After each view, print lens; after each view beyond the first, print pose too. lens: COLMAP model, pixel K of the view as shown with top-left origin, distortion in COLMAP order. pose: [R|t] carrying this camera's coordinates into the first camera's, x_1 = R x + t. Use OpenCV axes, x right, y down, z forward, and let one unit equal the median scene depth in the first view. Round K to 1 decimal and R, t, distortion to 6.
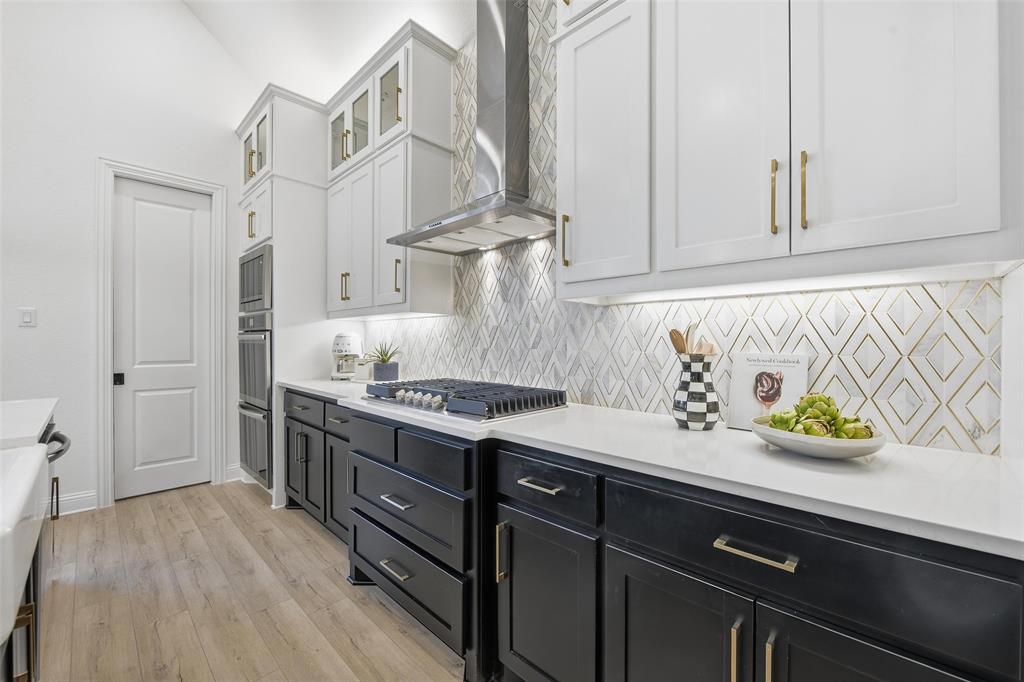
lens RADIAL K [[411.1, 0, 514.3], [0, 411.1, 339.1], [0, 0, 1]] dist [-0.014991, 0.000503]
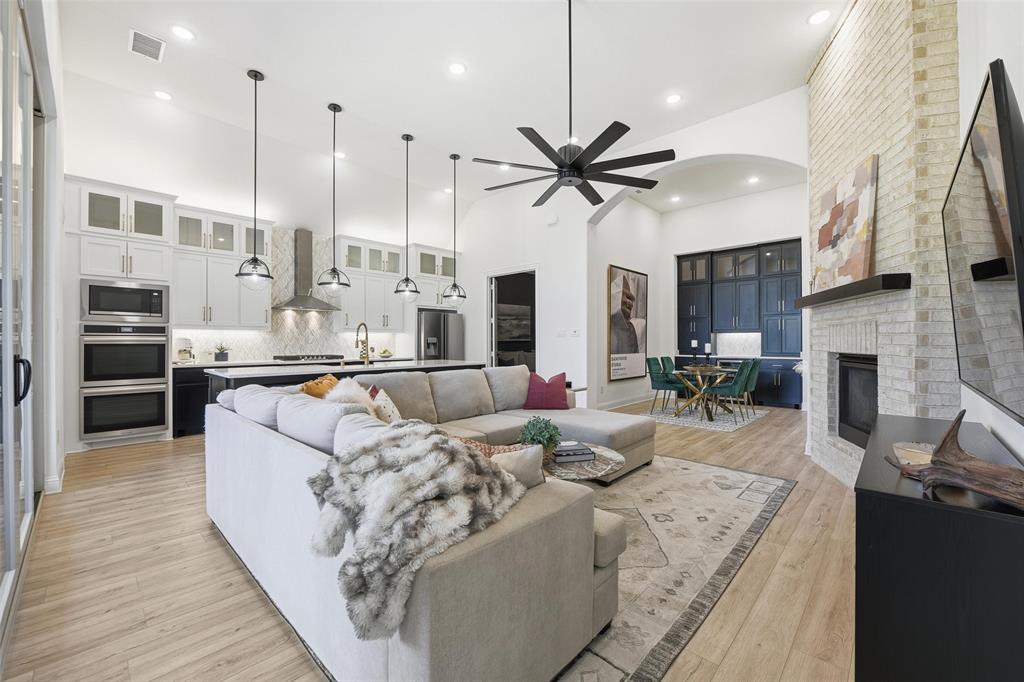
lens RADIAL K [[412.5, 0, 521.6], [0, 412.5, 338.6], [0, 0, 1]] dist [0.035711, 0.000196]
pose [[-0.027949, 0.003347, 0.999604, -2.964440], [-0.008194, 0.999960, -0.003577, -0.020261], [-0.999576, -0.008291, -0.027921, -0.526201]]
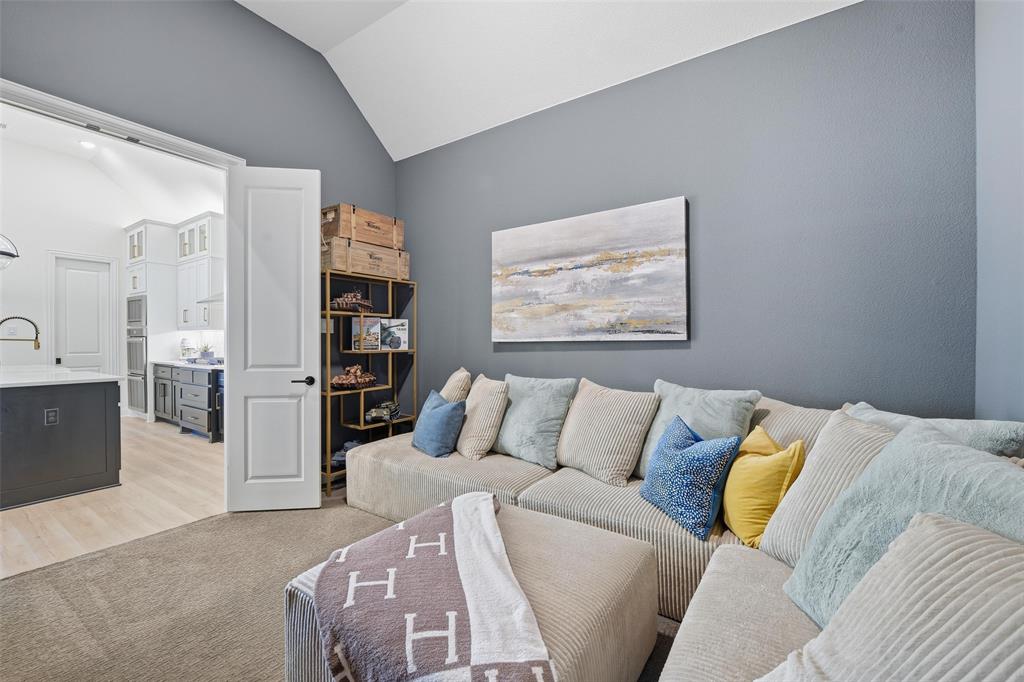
lens RADIAL K [[420.5, 0, 512.0], [0, 420.5, 341.0], [0, 0, 1]] dist [-0.016135, -0.000019]
pose [[0.982647, 0.000095, 0.185488, 1.037666], [-0.001848, 0.999955, 0.009281, -0.027169], [-0.185478, -0.009463, 0.982603, -1.749932]]
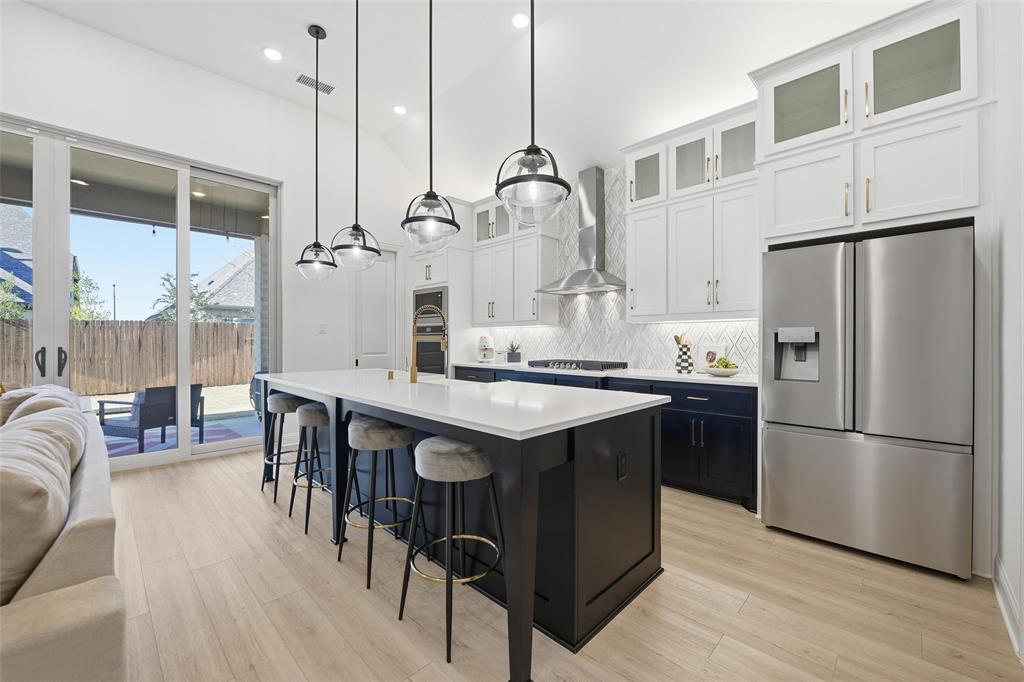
lens RADIAL K [[411.1, 0, 514.3], [0, 411.1, 339.1], [0, 0, 1]] dist [-0.014991, 0.000503]
pose [[0.999983, -0.005794, -0.000975, -0.379143], [0.005798, 0.999974, 0.004218, -0.009499], [0.000950, -0.004224, 0.999991, -0.958759]]
